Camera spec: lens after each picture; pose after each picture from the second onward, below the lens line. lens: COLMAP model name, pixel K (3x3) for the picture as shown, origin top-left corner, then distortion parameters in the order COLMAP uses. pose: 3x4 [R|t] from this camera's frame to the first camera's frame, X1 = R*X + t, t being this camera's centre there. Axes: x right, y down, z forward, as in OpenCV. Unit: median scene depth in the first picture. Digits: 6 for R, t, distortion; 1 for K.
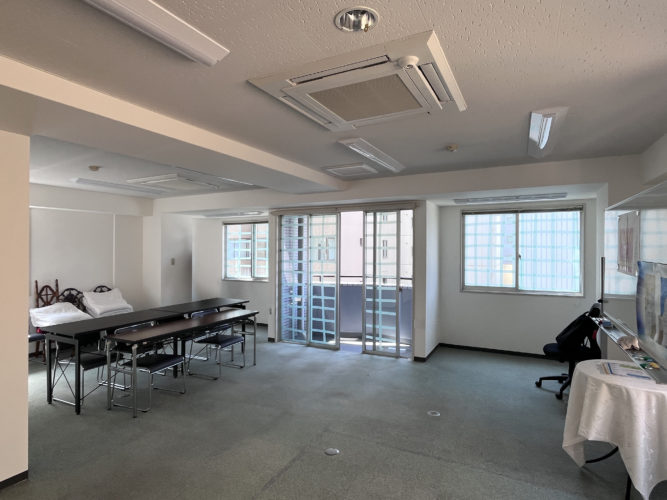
lens RADIAL K [[377.5, 0, 332.9], [0, 377.5, 249.9], [0, 0, 1]] dist [0.001367, 0.000230]
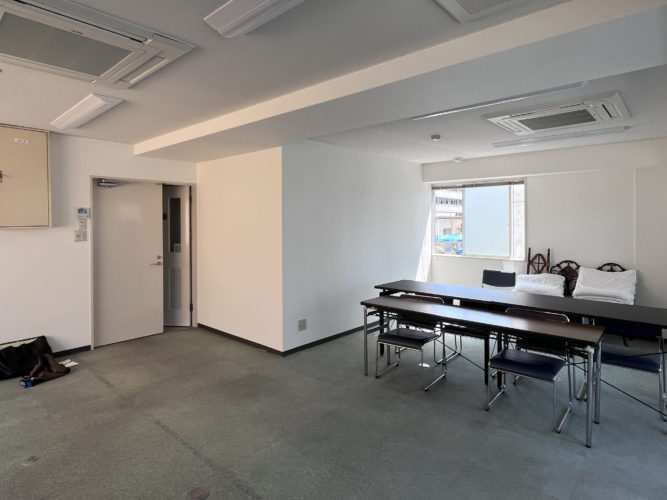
lens RADIAL K [[377.5, 0, 333.0], [0, 377.5, 248.0], [0, 0, 1]] dist [0.001367, 0.000230]
pose [[-0.269854, 0.067967, -0.960499, 0.317079], [-0.001474, 0.997475, 0.070998, 0.009811], [0.962900, 0.020574, -0.269073, 0.714947]]
